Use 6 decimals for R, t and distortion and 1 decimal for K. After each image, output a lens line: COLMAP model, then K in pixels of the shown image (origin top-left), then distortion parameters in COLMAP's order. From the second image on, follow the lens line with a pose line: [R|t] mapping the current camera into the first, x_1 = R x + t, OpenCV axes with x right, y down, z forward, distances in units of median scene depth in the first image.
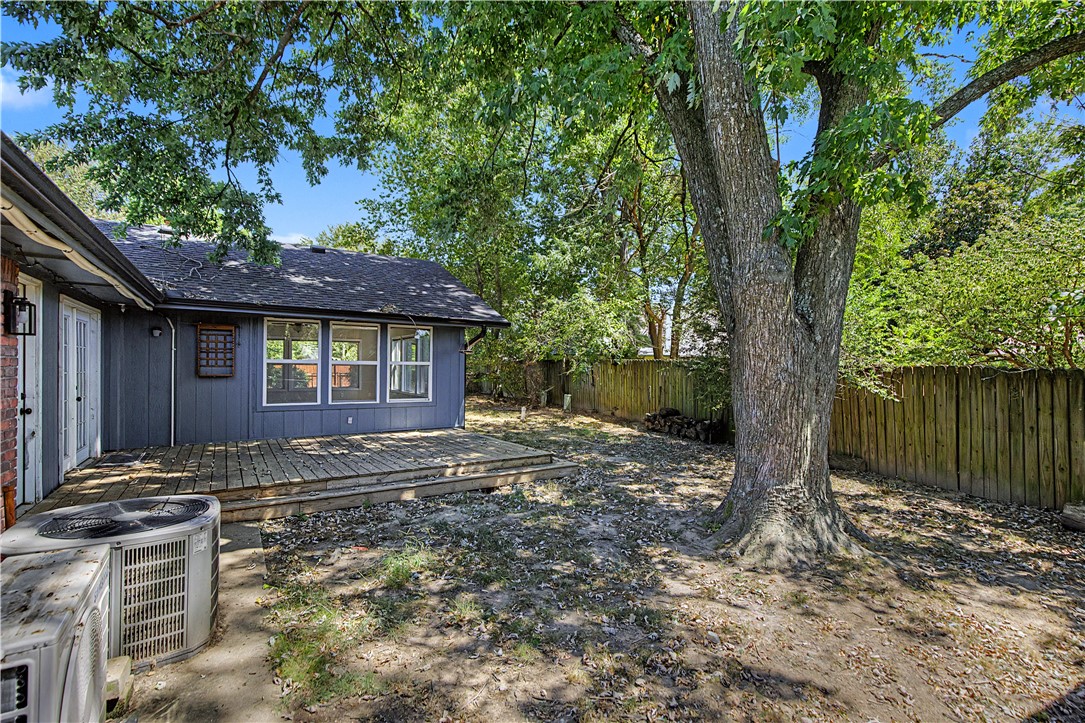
lens RADIAL K [[492.6, 0, 547.2], [0, 492.6, 366.0], [0, 0, 1]] dist [0.005675, 0.001135]
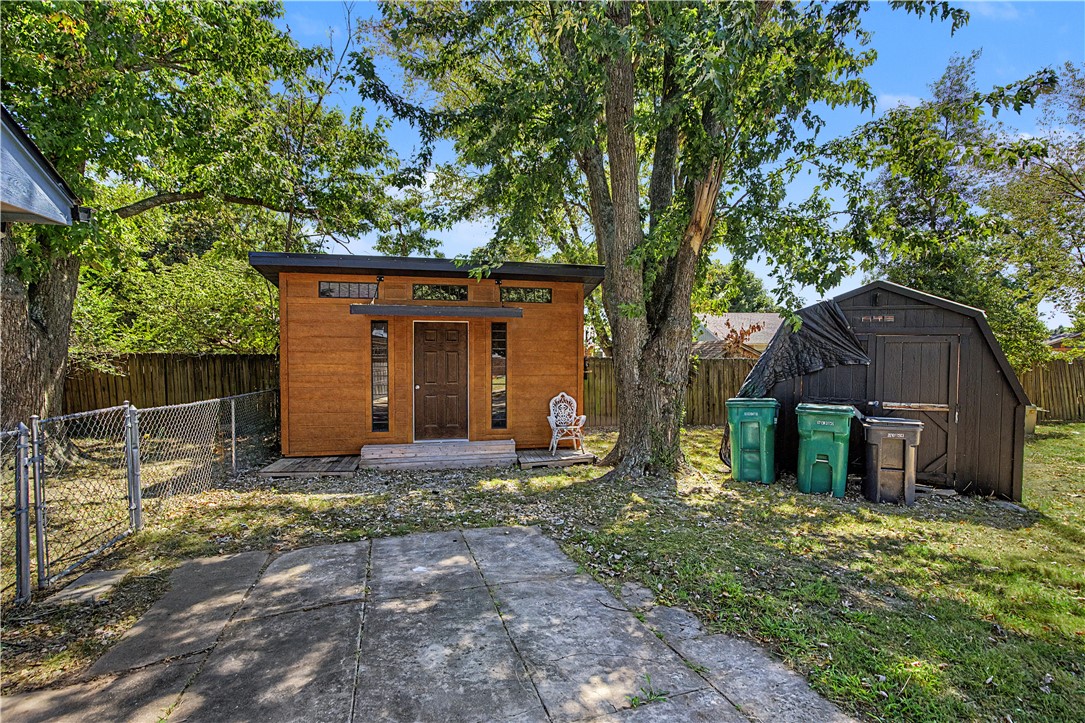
lens RADIAL K [[492.6, 0, 548.3], [0, 492.6, 372.7], [0, 0, 1]] dist [0.005675, 0.001135]
pose [[0.285397, -0.044446, 0.957378, -0.368526], [0.004101, 0.998972, 0.045154, -0.003601], [-0.958401, -0.008960, 0.285285, -0.693532]]
